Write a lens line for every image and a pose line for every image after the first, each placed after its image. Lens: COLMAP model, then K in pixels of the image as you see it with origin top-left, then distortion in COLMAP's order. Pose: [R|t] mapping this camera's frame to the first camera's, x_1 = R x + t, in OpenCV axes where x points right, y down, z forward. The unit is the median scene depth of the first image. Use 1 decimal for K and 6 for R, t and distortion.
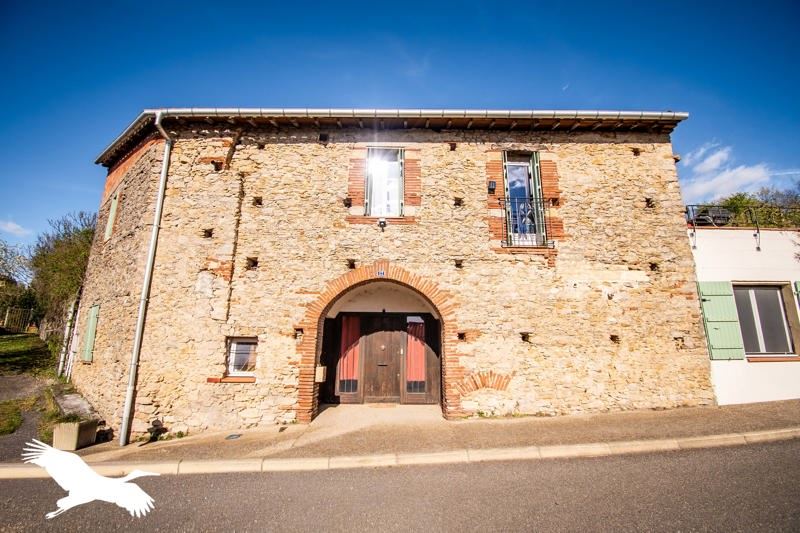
lens RADIAL K [[348.1, 0, 402.4], [0, 348.1, 261.4], [0, 0, 1]] dist [0.001172, -0.018075]
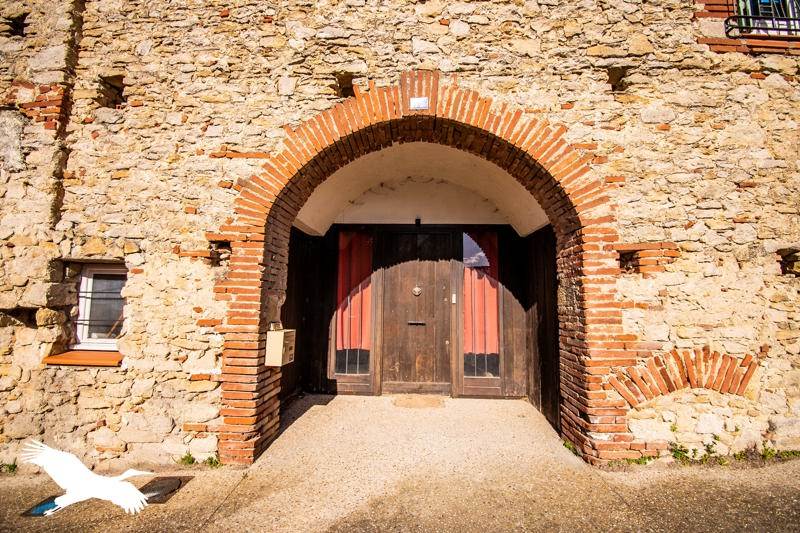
lens RADIAL K [[348.1, 0, 402.4], [0, 348.1, 261.4], [0, 0, 1]] dist [0.001172, -0.018075]
pose [[0.998504, -0.000872, -0.054664, -0.058913], [0.008385, 0.990485, 0.137364, 0.158365], [0.054024, -0.137617, 0.989011, 0.587014]]
